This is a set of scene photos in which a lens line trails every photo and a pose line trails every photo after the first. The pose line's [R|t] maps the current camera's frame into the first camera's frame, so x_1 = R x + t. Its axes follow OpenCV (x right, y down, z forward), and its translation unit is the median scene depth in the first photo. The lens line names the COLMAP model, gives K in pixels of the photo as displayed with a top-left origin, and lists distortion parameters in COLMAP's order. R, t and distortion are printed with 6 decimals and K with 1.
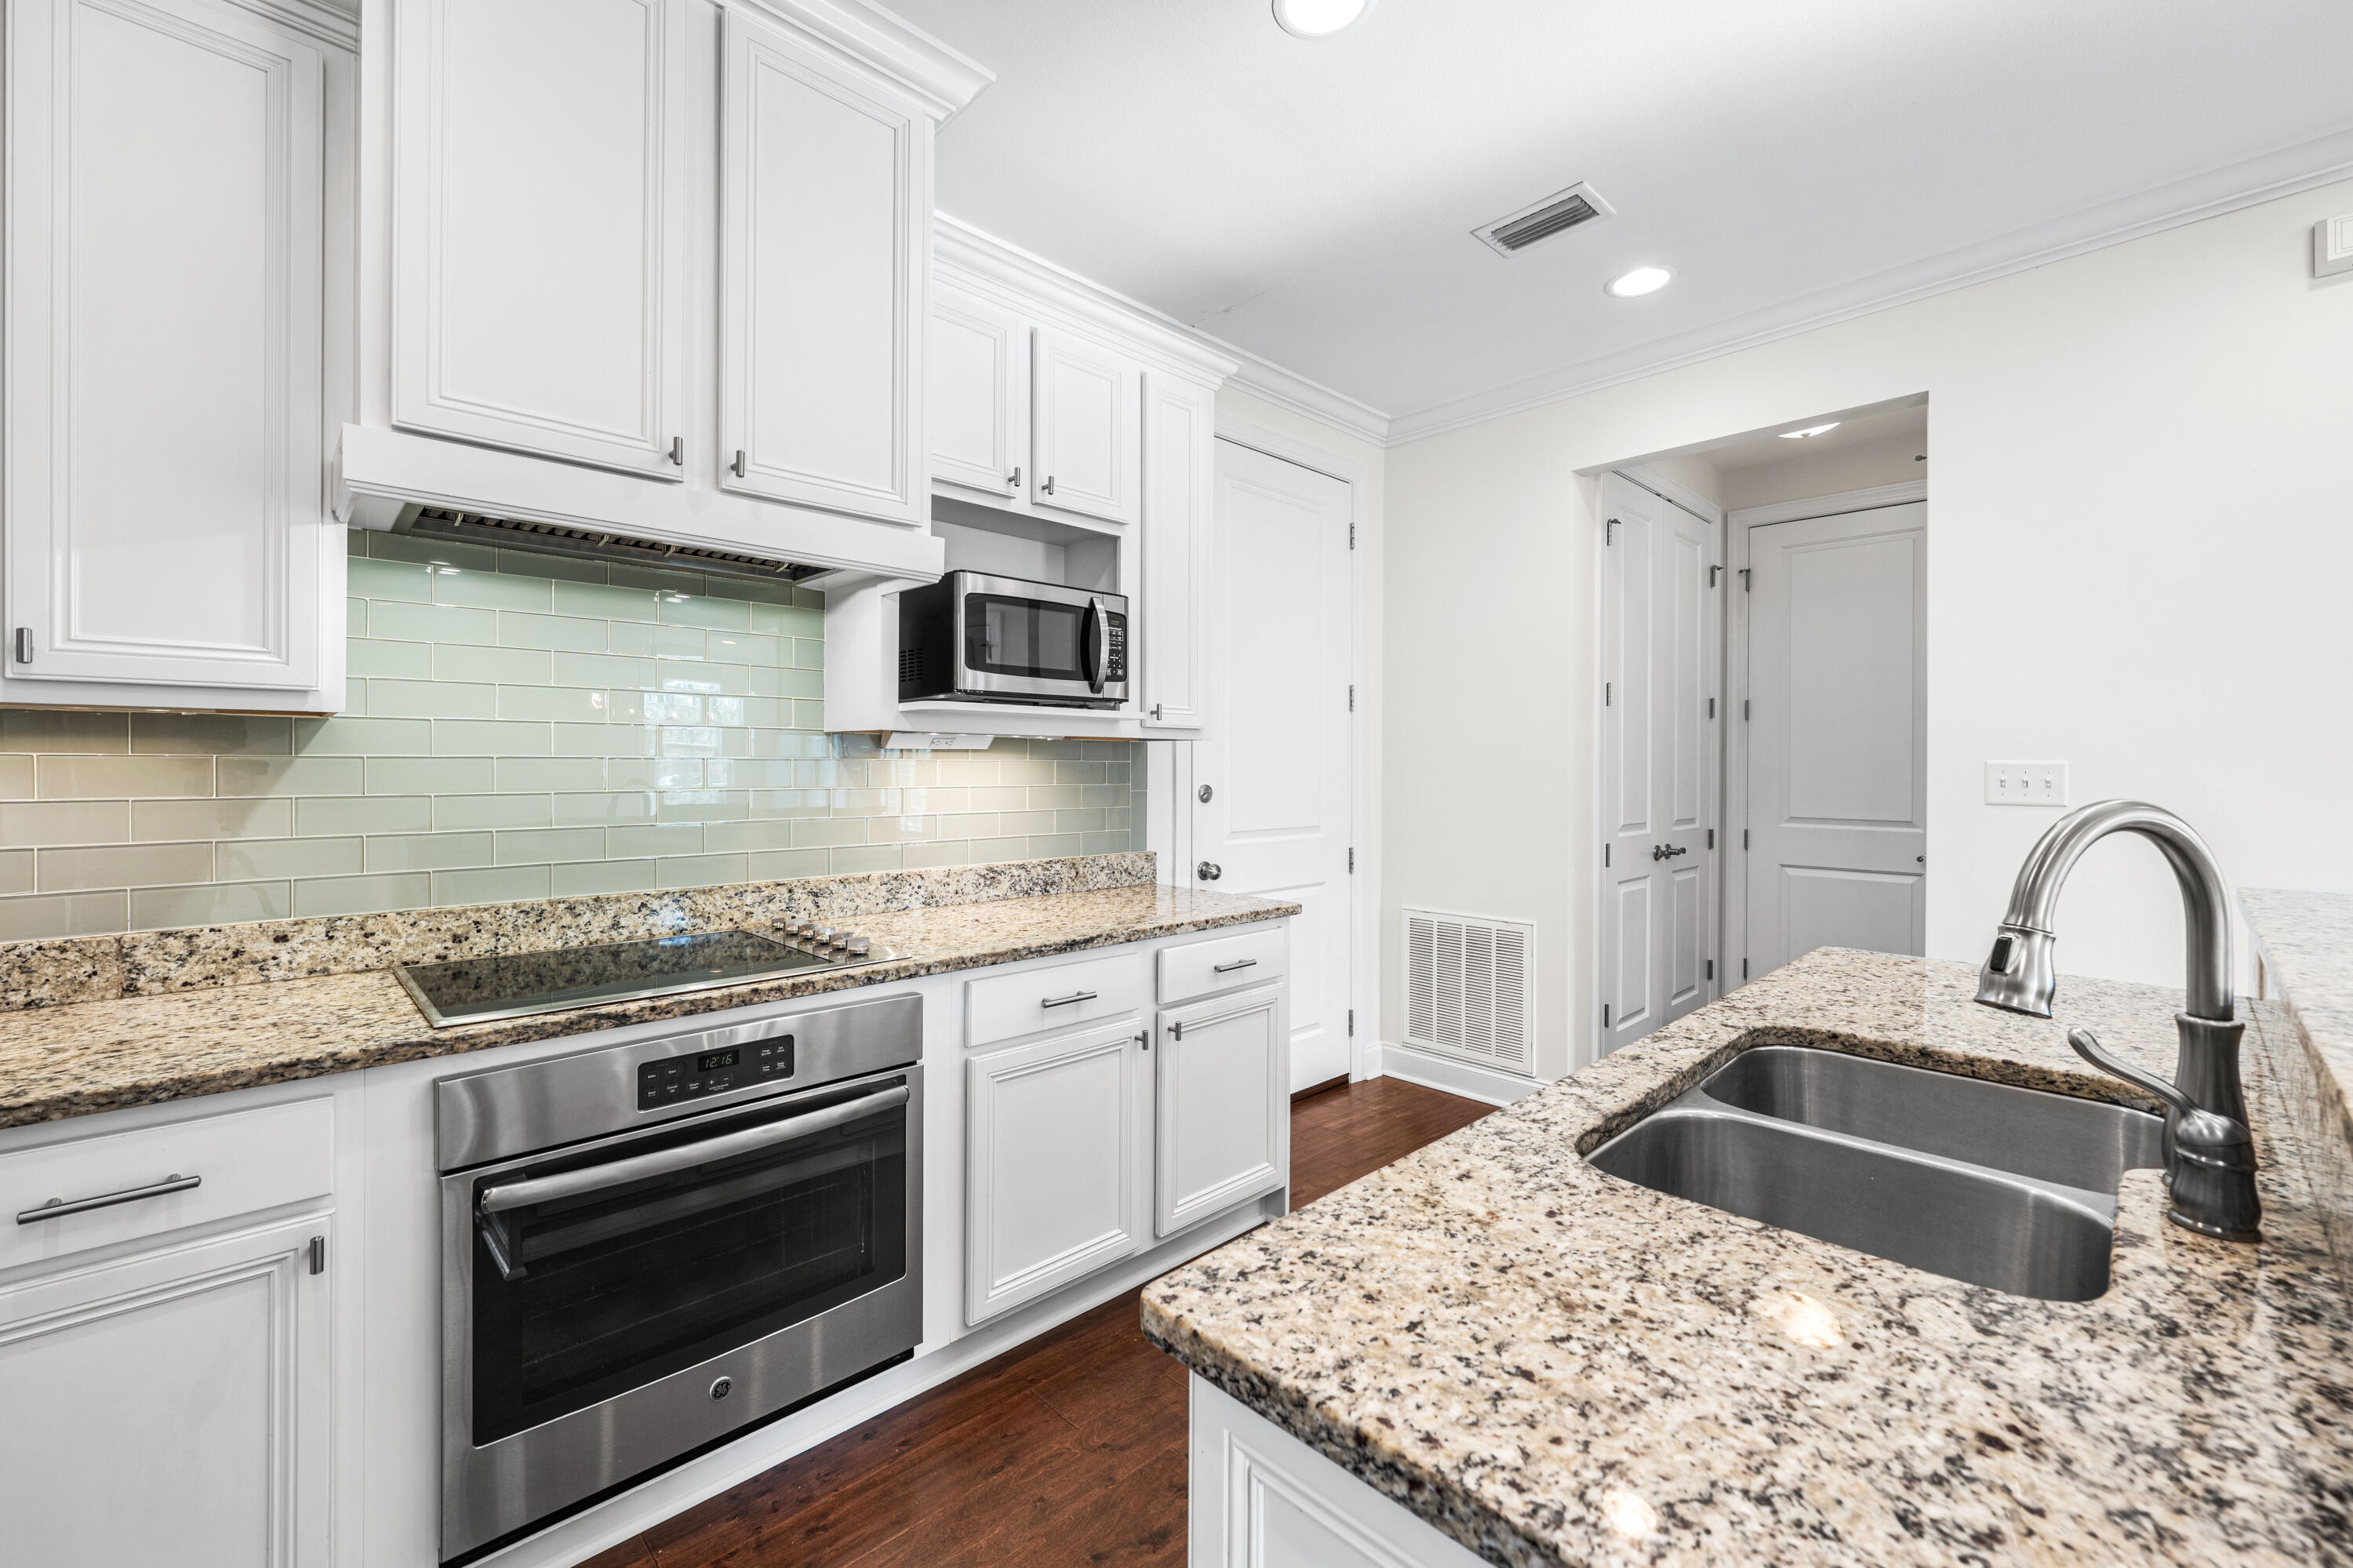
lens RADIAL K [[958.7, 0, 1176.9], [0, 958.7, 769.7], [0, 0, 1]] dist [0.001074, -0.000178]
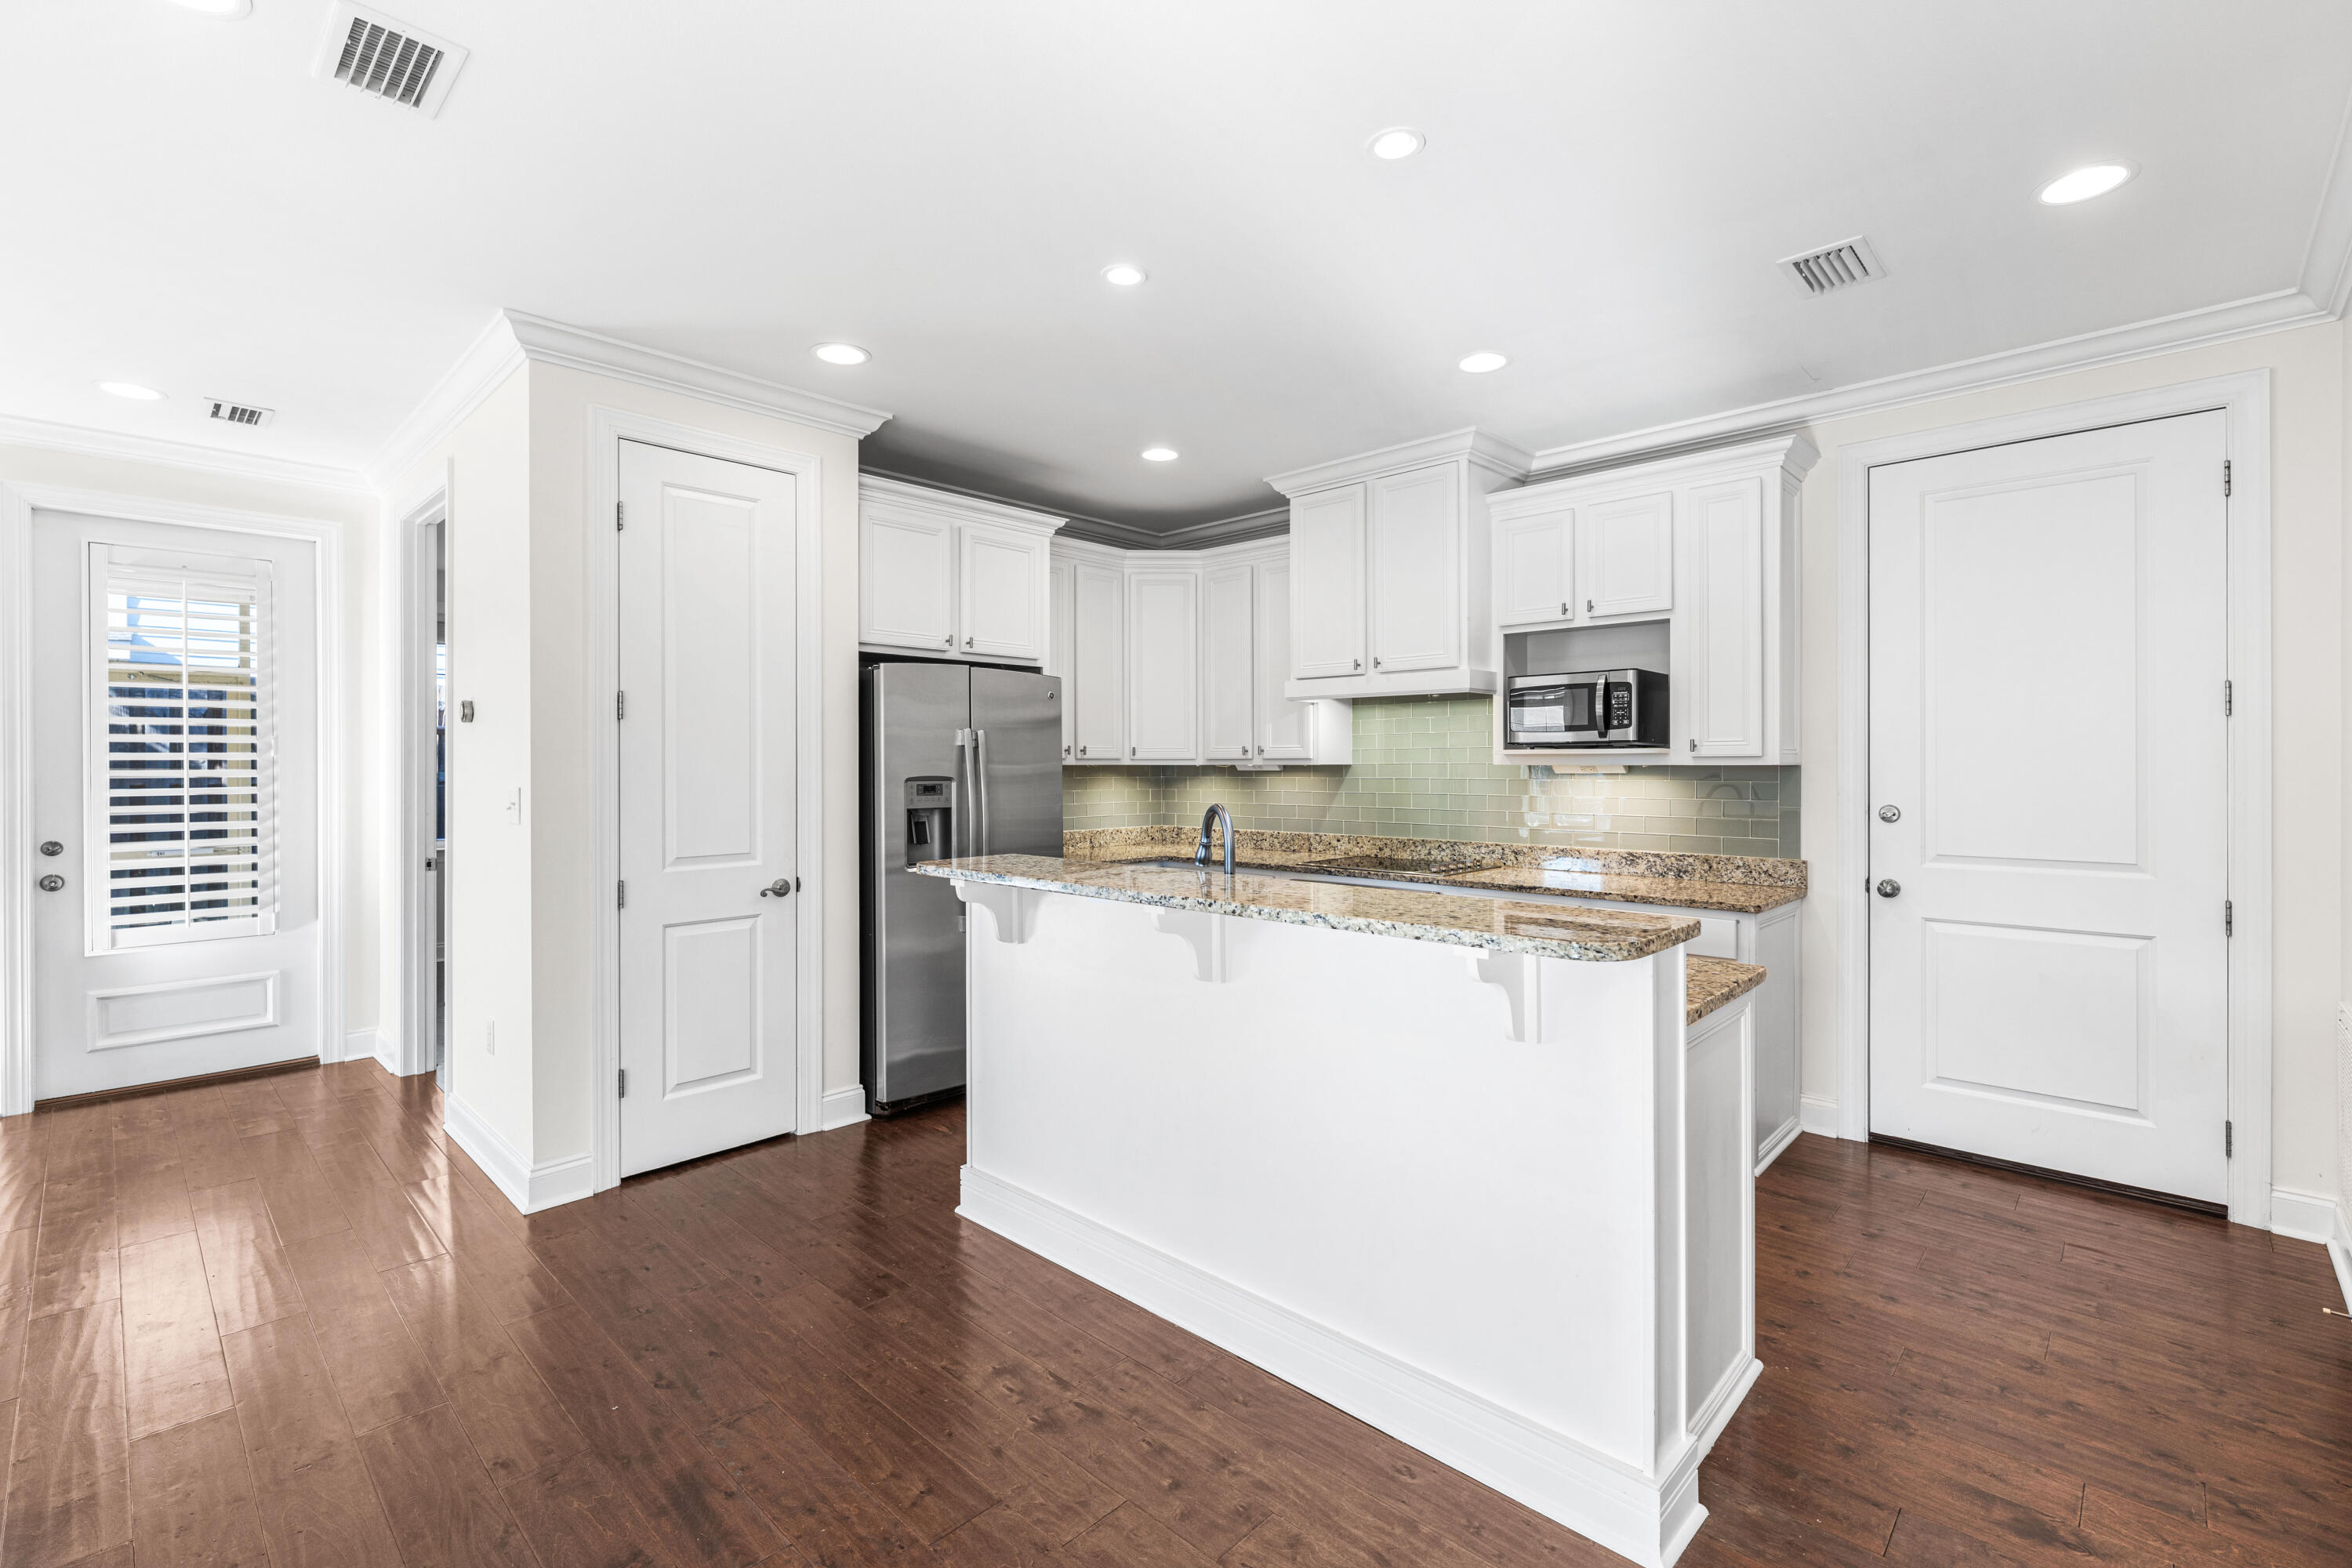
lens RADIAL K [[1045.8, 0, 1176.1], [0, 1045.8, 763.5], [0, 0, 1]] dist [0.004464, -0.000757]
pose [[0.041208, -0.005745, -0.999134, 1.894142], [-0.003761, 0.999975, -0.005905, -0.032899], [0.999144, 0.004001, 0.041185, 0.313356]]
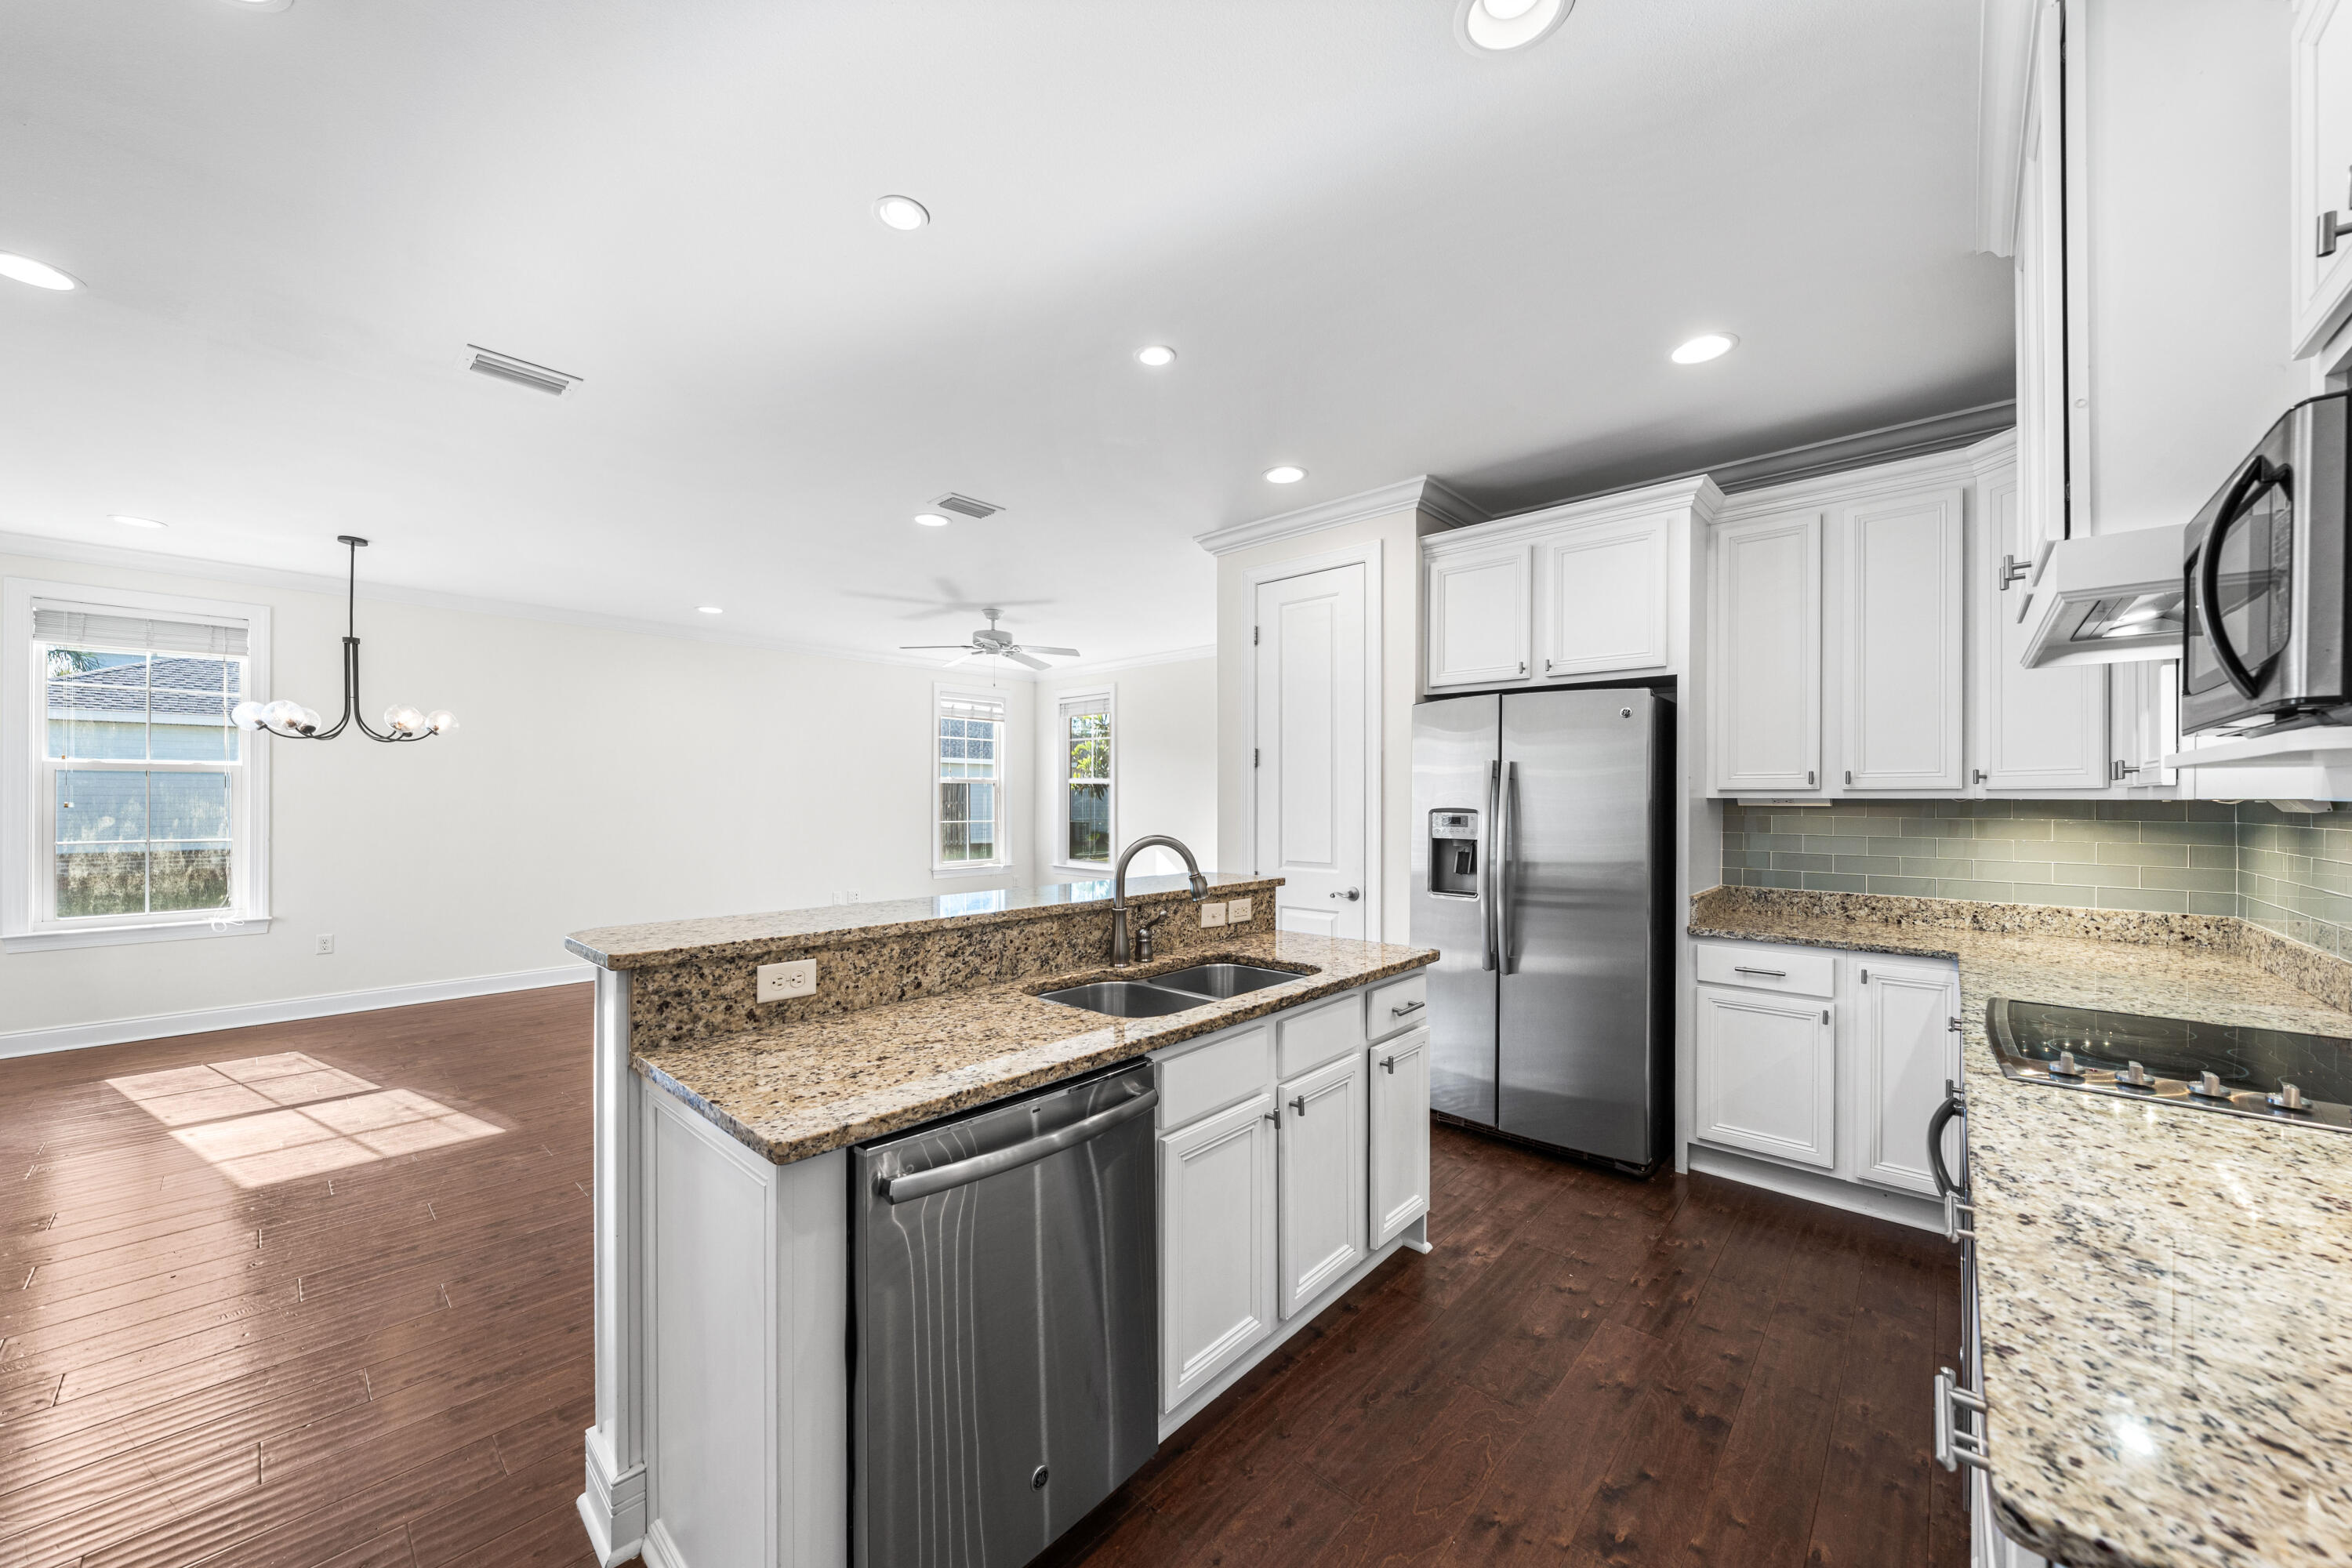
lens RADIAL K [[875.2, 0, 1173.6], [0, 875.2, 802.0], [0, 0, 1]] dist [-0.000777, -0.000230]
pose [[-0.998980, -0.007185, -0.044577, 0.445624], [-0.007625, 0.999924, 0.009702, -0.044097], [0.044504, 0.010031, -0.998959, 1.678642]]
